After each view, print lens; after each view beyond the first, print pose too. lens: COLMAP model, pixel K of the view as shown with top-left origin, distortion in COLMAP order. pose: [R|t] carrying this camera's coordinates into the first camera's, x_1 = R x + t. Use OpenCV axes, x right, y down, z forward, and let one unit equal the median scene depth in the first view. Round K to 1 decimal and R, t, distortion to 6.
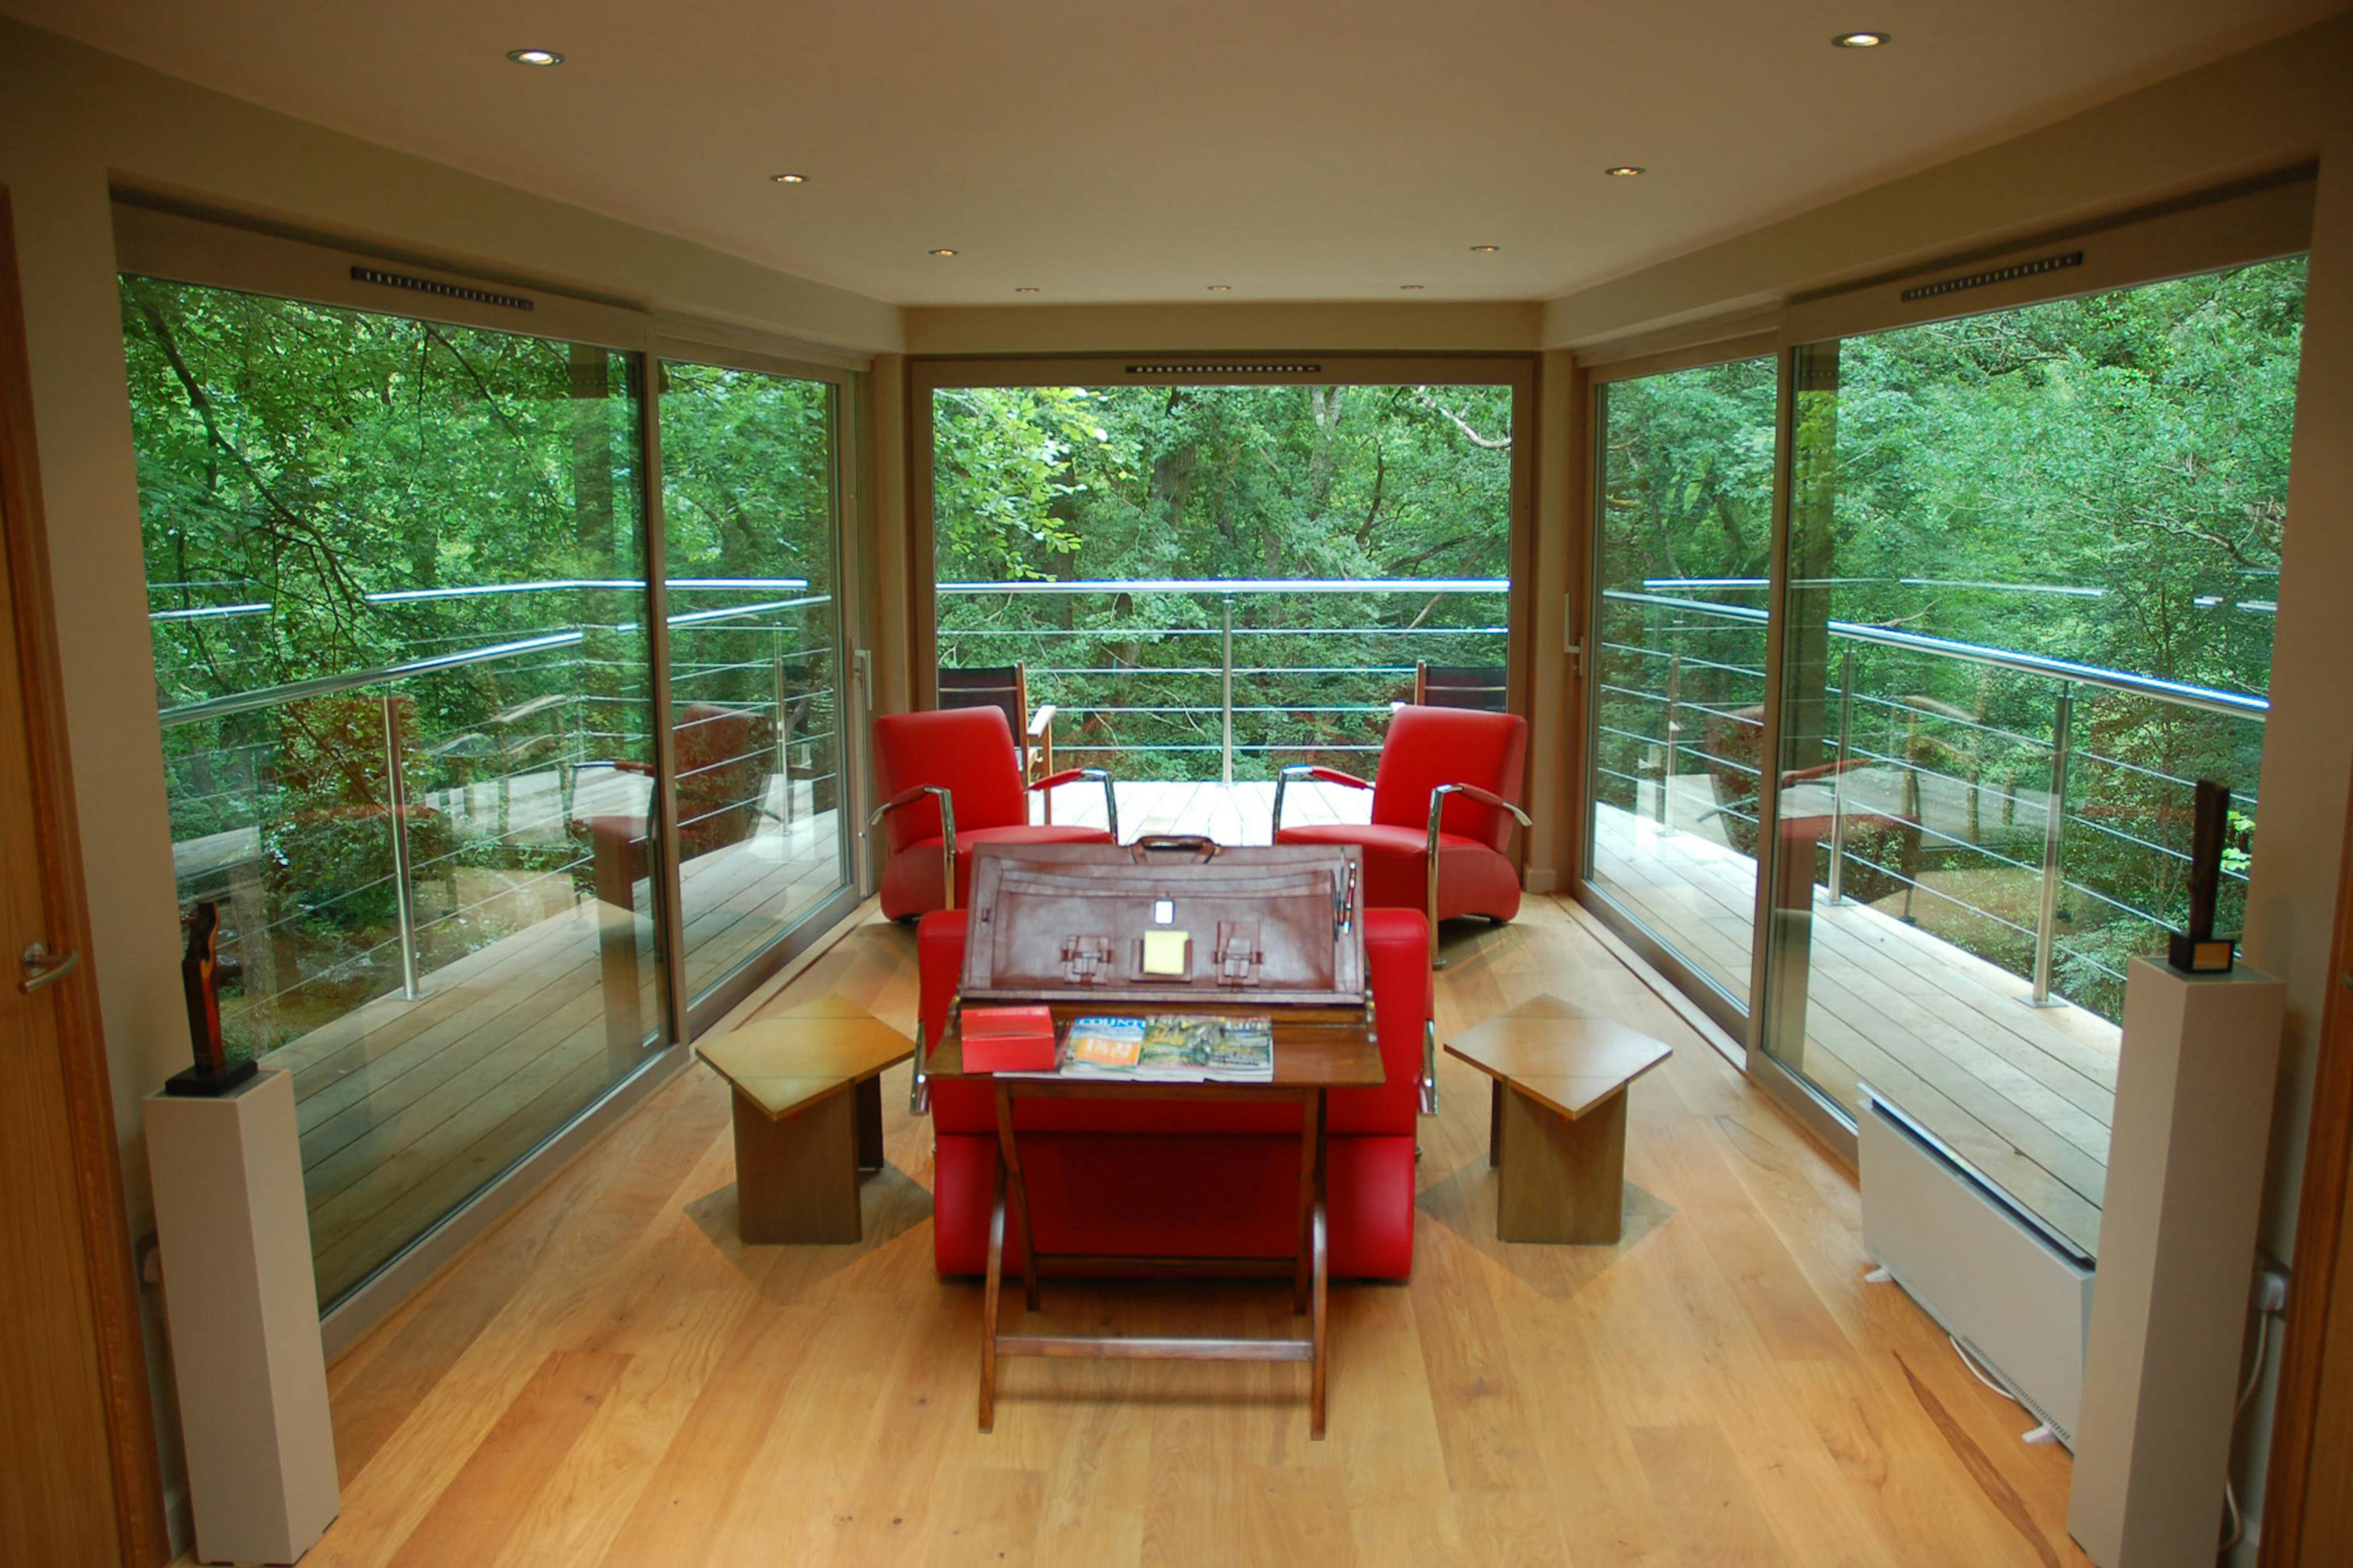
lens RADIAL K [[1775.4, 0, 1170.9], [0, 1775.4, 818.4], [0, 0, 1]] dist [-0.155455, 0.130328]
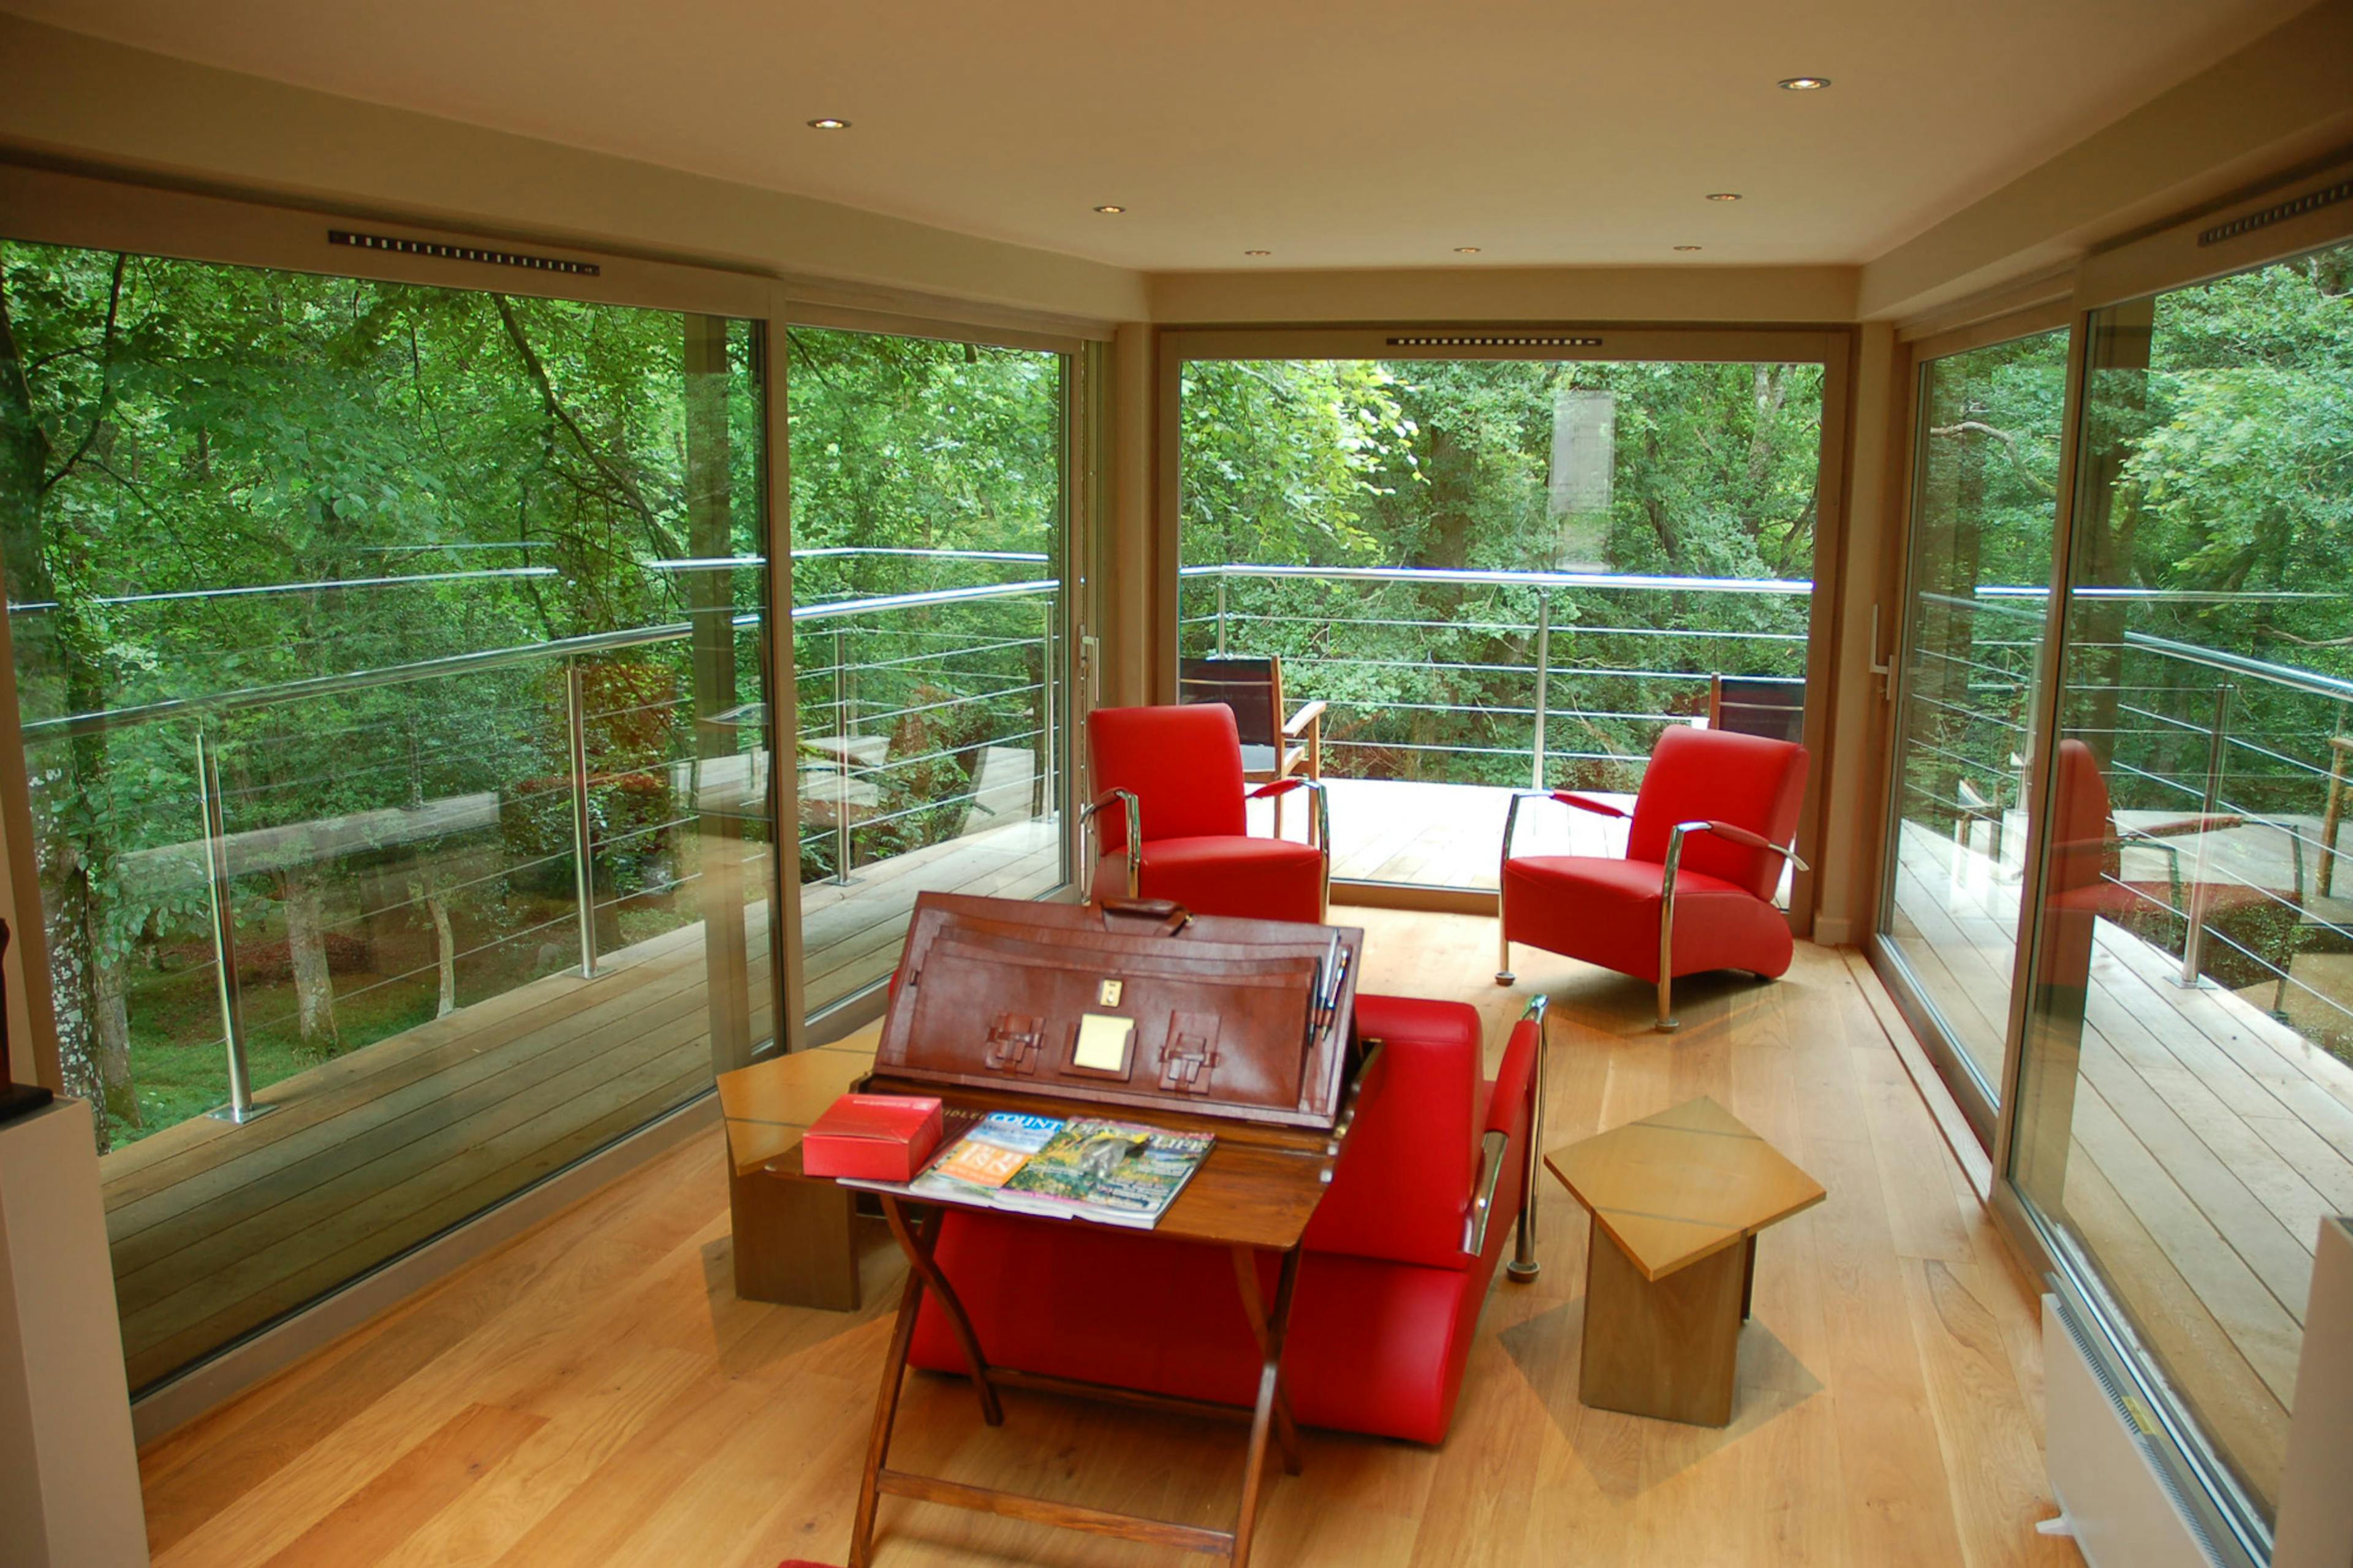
lens RADIAL K [[1775.4, 0, 1170.9], [0, 1775.4, 818.4], [0, 0, 1]] dist [-0.155455, 0.130328]
pose [[0.970823, 0.059463, -0.232307, 0.144137], [-0.056210, 0.998206, 0.020603, -0.032338], [0.233115, -0.006944, 0.972424, 0.137169]]
